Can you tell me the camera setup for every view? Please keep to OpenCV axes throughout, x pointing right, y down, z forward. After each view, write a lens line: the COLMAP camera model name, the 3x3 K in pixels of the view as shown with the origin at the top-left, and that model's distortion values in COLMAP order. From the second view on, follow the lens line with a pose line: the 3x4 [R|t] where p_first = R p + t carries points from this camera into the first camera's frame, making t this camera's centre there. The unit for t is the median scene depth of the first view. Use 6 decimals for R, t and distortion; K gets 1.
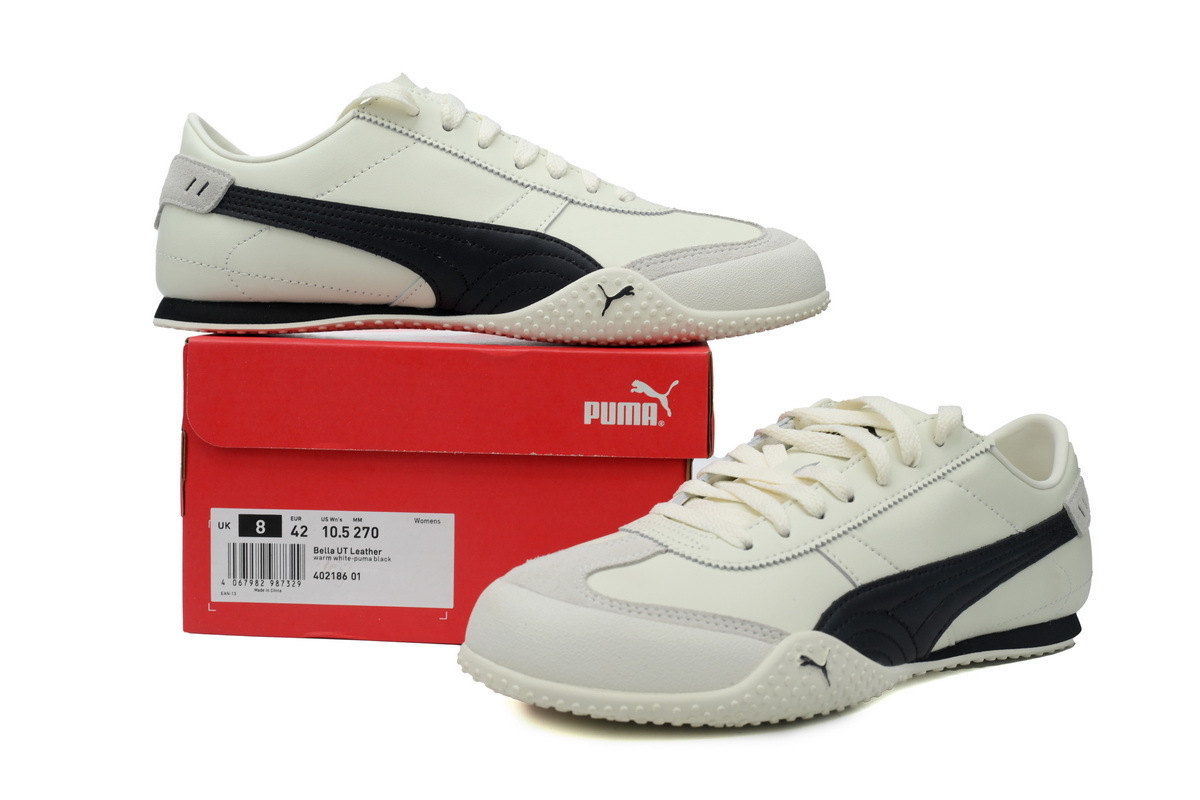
lens RADIAL K [[1443.6, 0, 596.3], [0, 1443.6, 407.1], [0, 0, 1]] dist [0.011734, 0.000000]
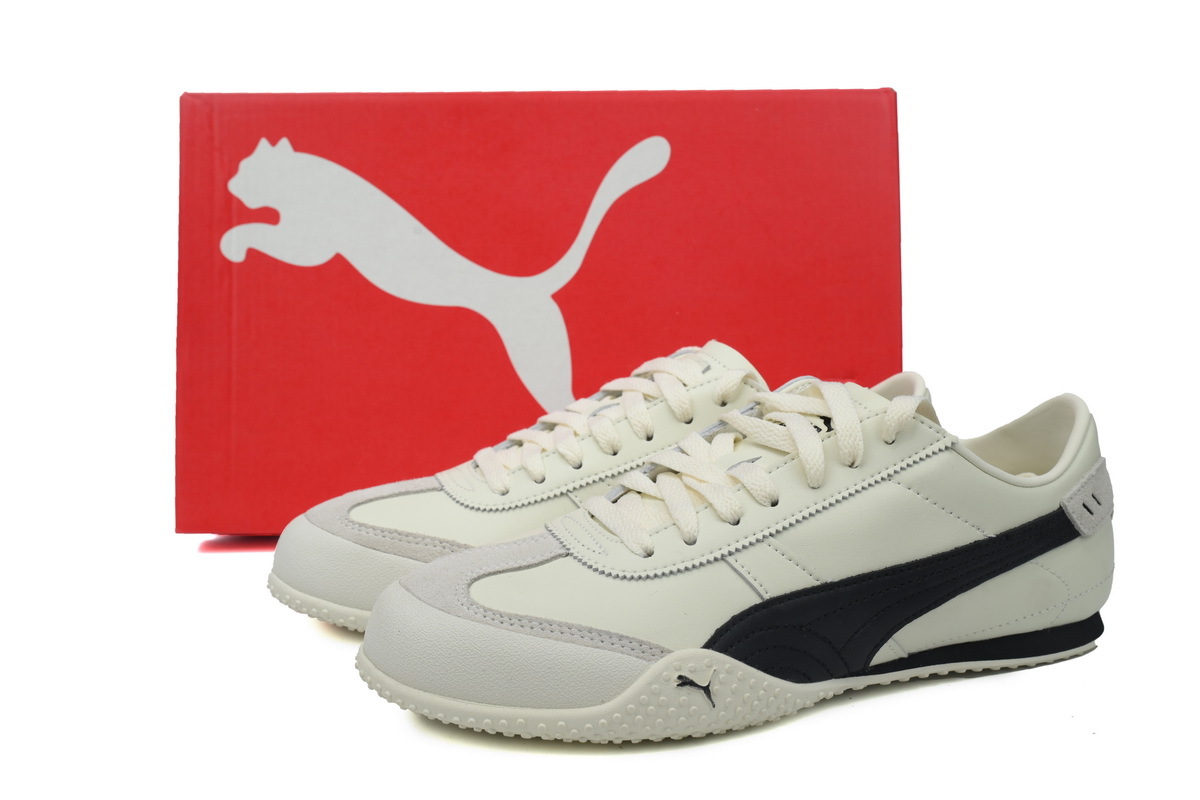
lens RADIAL K [[1443.6, 0, 599.4], [0, 1443.6, 398.8], [0, 0, 1]] dist [0.011734, 0.000000]
pose [[0.967736, 0.012965, -0.251633, 0.304754], [0.008561, 0.996407, 0.084263, -0.084244], [0.251821, -0.083699, 0.964148, 0.077311]]
